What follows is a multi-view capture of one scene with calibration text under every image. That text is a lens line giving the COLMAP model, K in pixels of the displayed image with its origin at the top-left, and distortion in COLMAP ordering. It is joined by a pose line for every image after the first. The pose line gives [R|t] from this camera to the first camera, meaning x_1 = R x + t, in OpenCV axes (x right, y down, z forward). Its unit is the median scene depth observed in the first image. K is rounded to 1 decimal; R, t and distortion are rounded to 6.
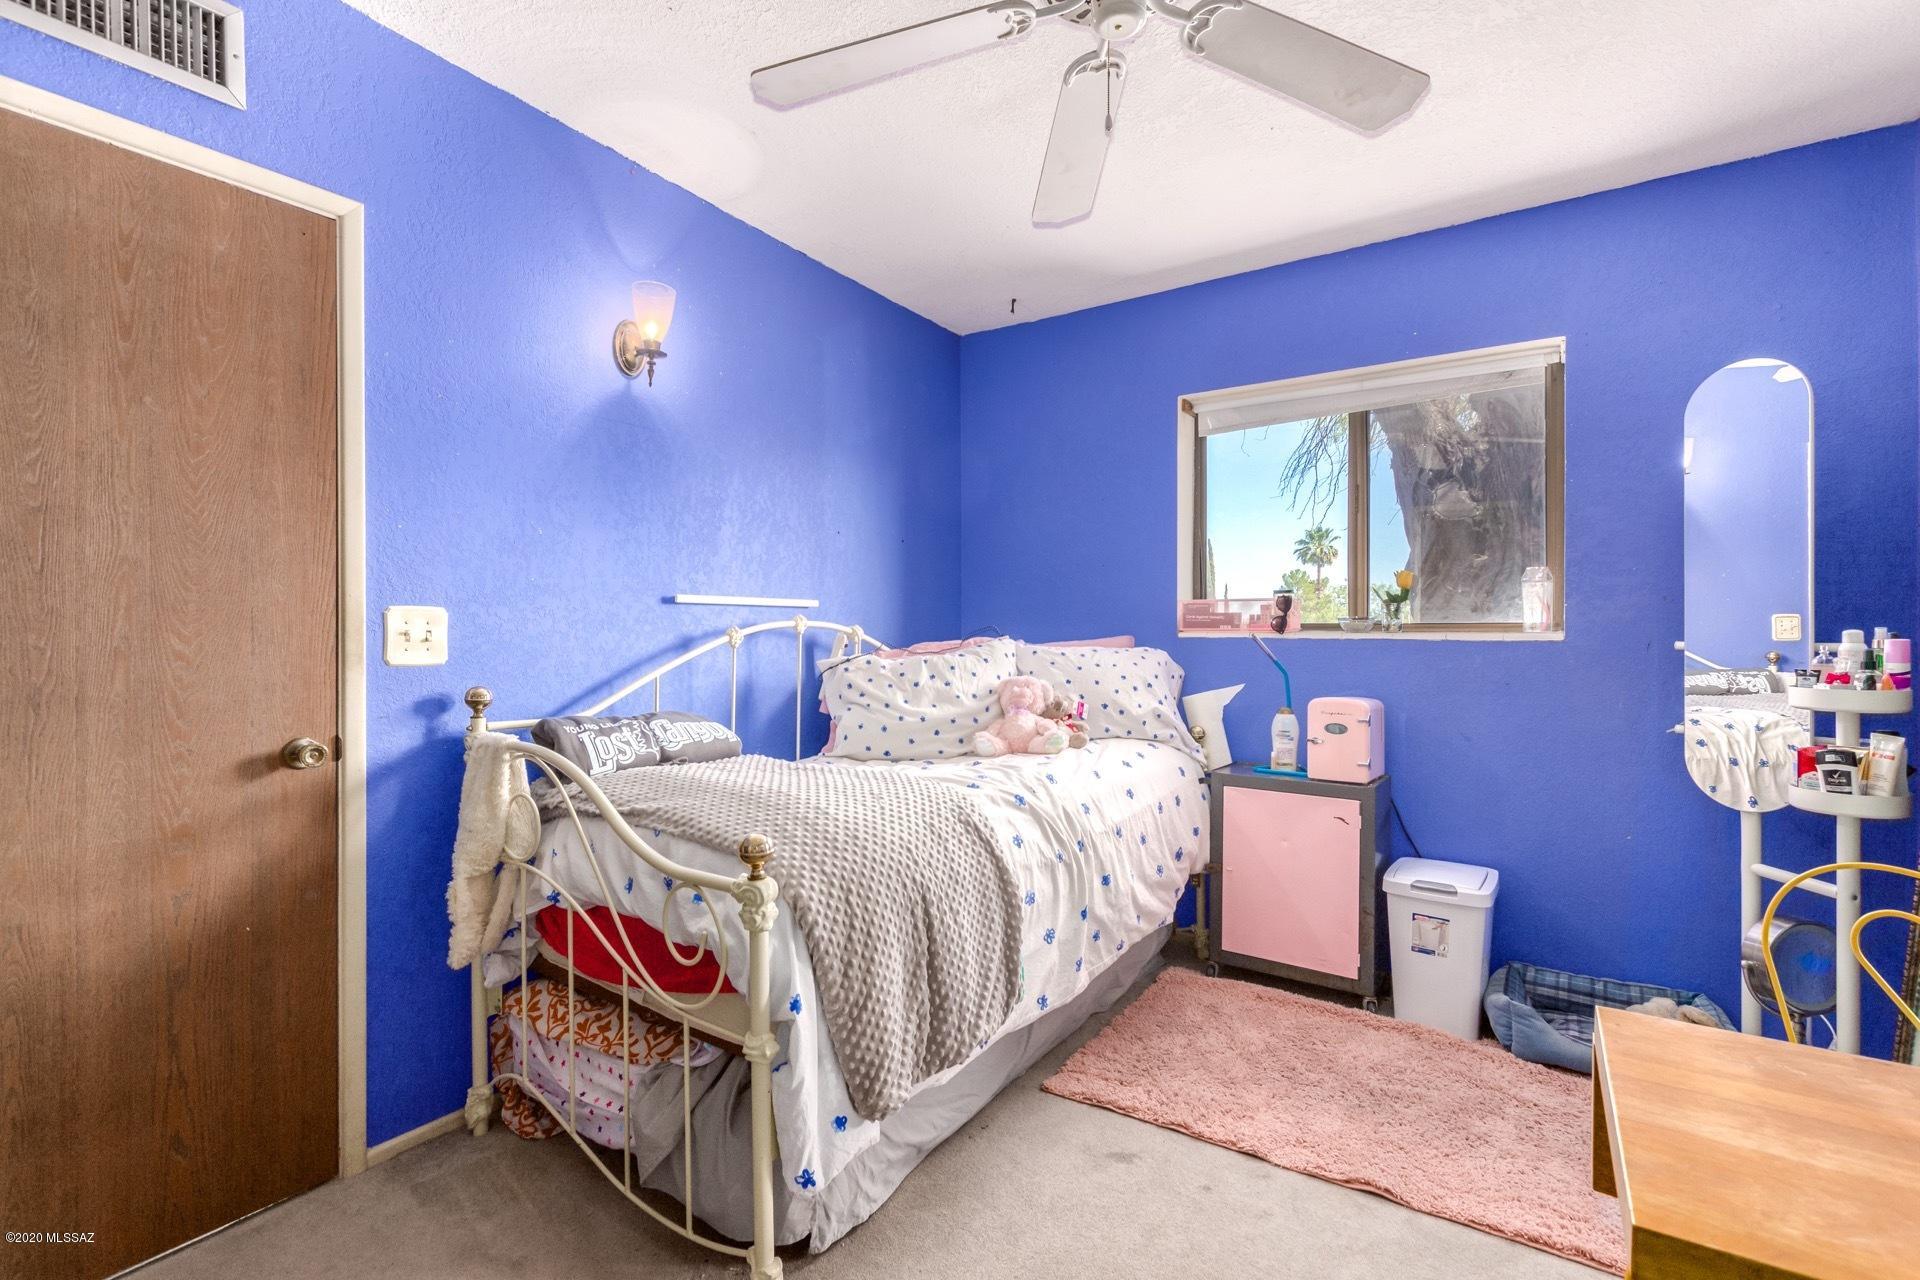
lens RADIAL K [[858.9, 0, 962.6], [0, 858.9, 636.9], [0, 0, 1]] dist [-0.000583, -0.000156]
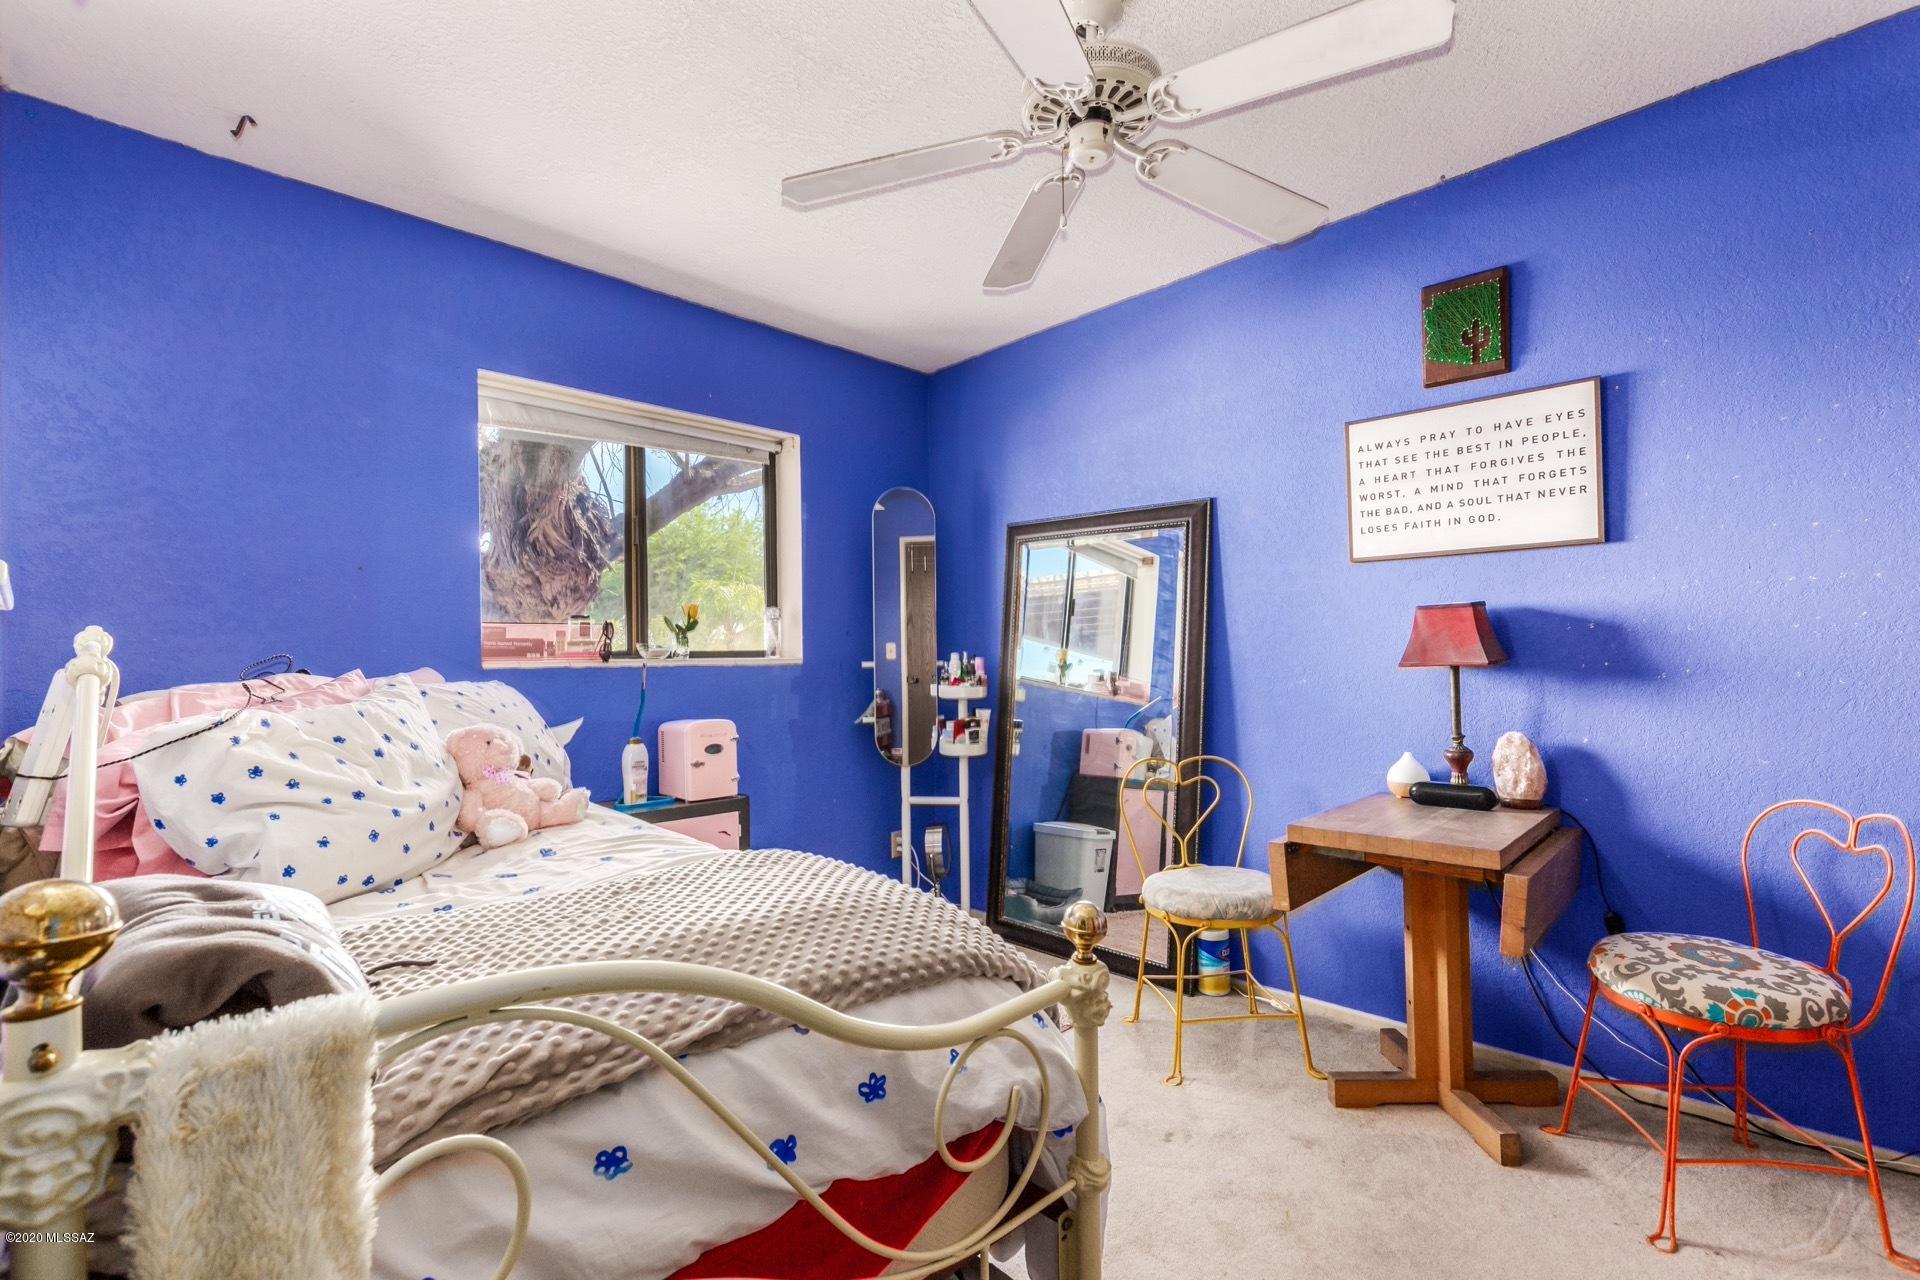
lens RADIAL K [[858.9, 0, 963.2], [0, 858.9, 636.8], [0, 0, 1]] dist [-0.000583, -0.000156]
pose [[0.170559, 0.018488, 0.985174, -0.576149], [0.020119, 0.999550, -0.022241, -0.002715], [-0.985142, 0.023614, 0.170111, 0.519492]]
